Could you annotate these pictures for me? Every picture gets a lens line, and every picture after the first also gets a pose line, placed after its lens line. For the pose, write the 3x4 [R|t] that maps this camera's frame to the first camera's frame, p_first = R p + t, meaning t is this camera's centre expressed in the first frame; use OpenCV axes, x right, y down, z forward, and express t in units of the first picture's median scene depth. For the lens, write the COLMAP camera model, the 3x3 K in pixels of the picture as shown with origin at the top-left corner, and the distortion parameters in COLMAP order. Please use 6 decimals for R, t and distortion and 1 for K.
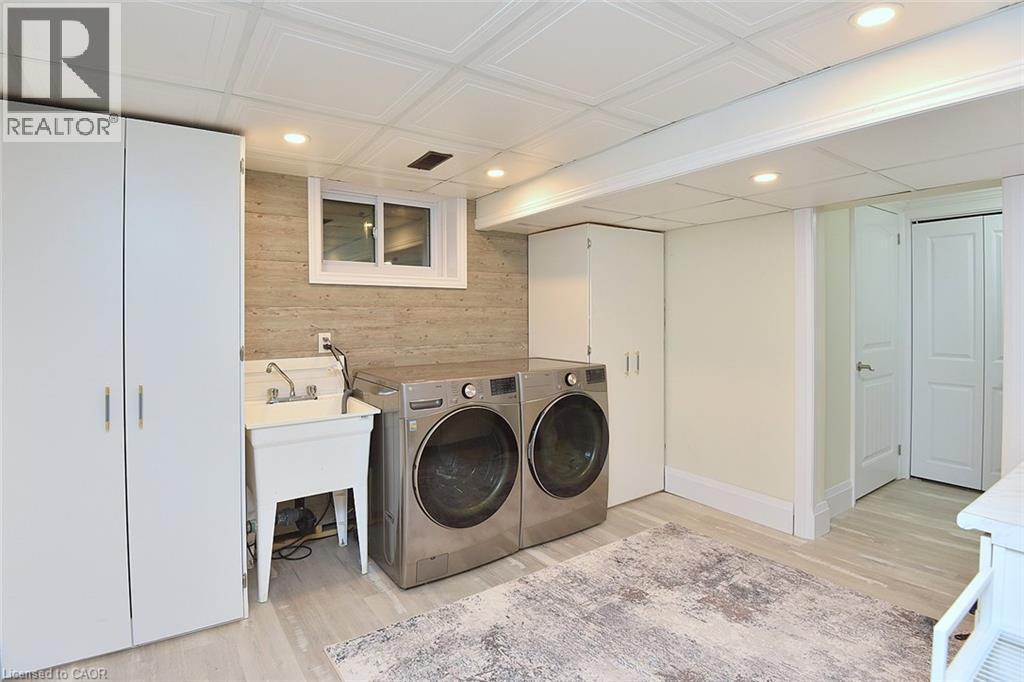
lens RADIAL K [[489.4, 0, 466.7], [0, 489.4, 301.6], [0, 0, 1]] dist [0.001688, -0.020297]
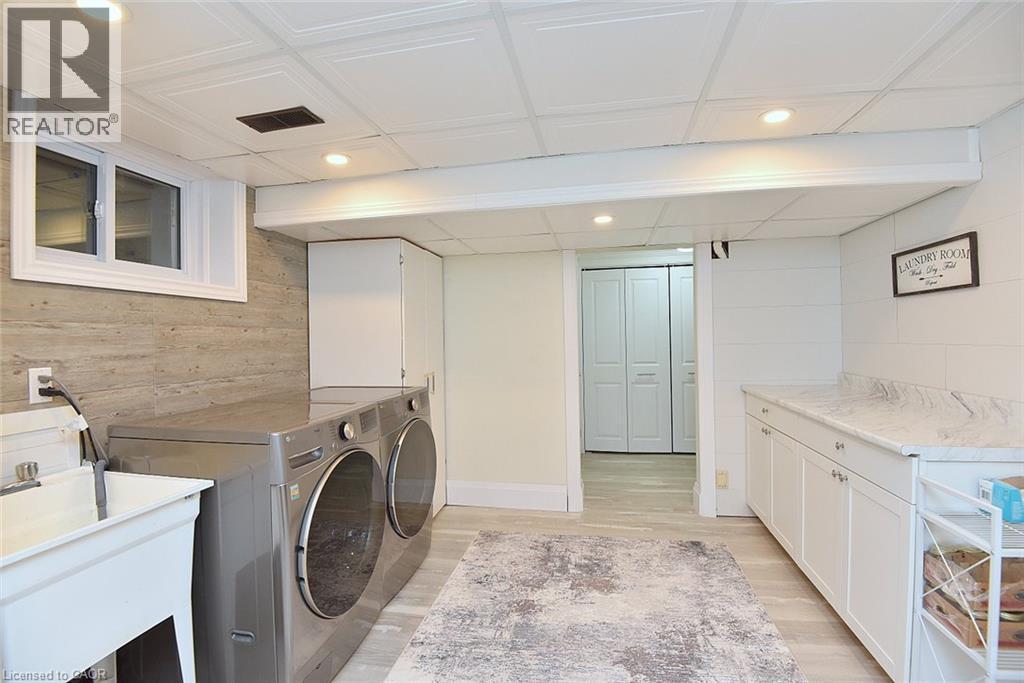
lens RADIAL K [[477.6, 0, 499.8], [0, 477.6, 326.2], [0, 0, 1]] dist [-0.009310, -0.019952]
pose [[0.706955, 0.010078, 0.707186, -0.299167], [-0.005982, 0.999948, -0.008270, 0.017561], [-0.707233, 0.001616, 0.706979, 0.247828]]
